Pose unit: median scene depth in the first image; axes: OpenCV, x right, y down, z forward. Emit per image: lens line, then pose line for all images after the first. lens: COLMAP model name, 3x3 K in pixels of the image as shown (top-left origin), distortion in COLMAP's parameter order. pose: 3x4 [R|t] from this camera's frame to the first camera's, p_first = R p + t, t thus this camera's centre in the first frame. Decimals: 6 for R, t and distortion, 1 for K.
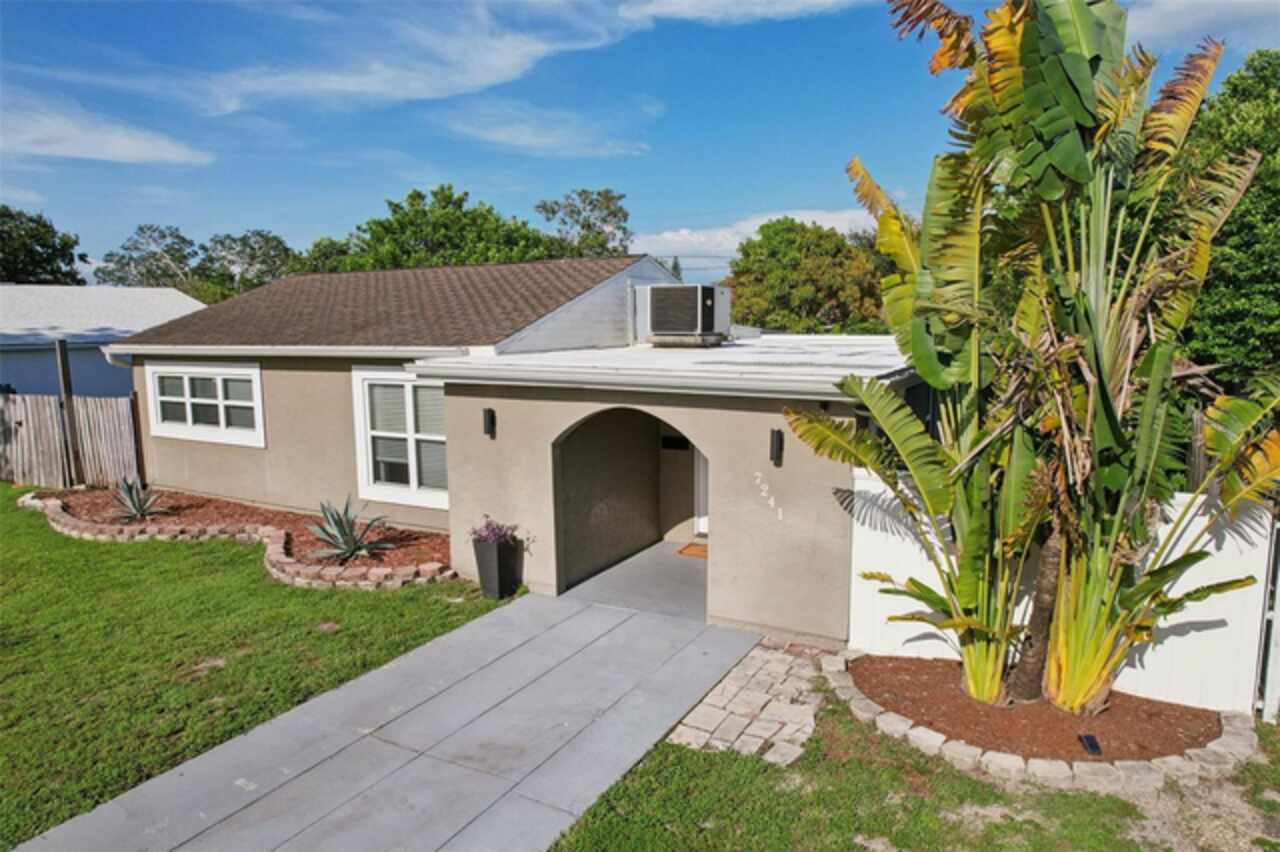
lens RADIAL K [[802.9, 0, 640.0], [0, 802.9, 426.0], [0, 0, 1]] dist [0.003311, 0.001331]
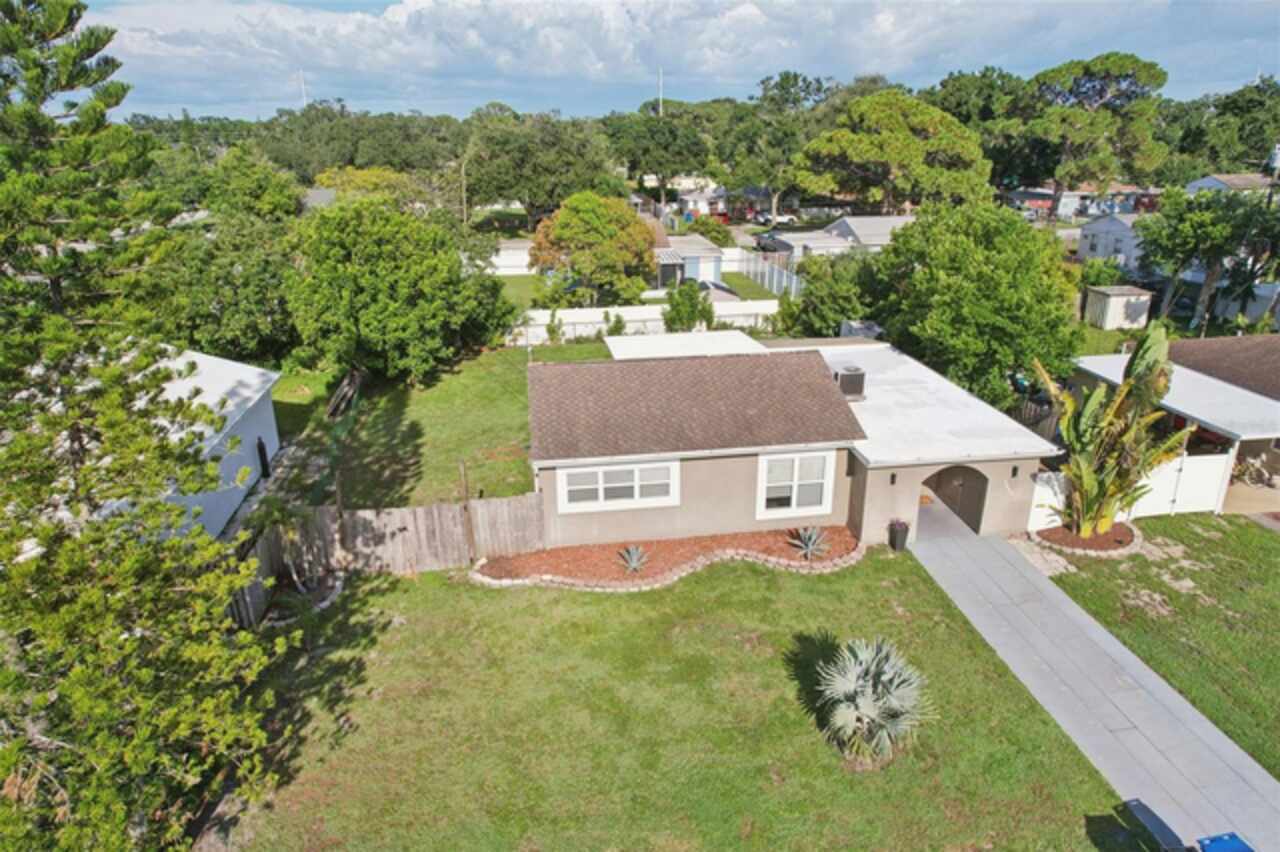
lens RADIAL K [[802.9, 0, 640.0], [0, 802.9, 426.0], [0, 0, 1]] dist [0.003311, 0.001331]
pose [[0.815102, -0.222348, 0.534948, -1.540316], [0.094306, 0.962022, 0.256165, -0.628273], [-0.571590, -0.158352, 0.805115, -0.308011]]
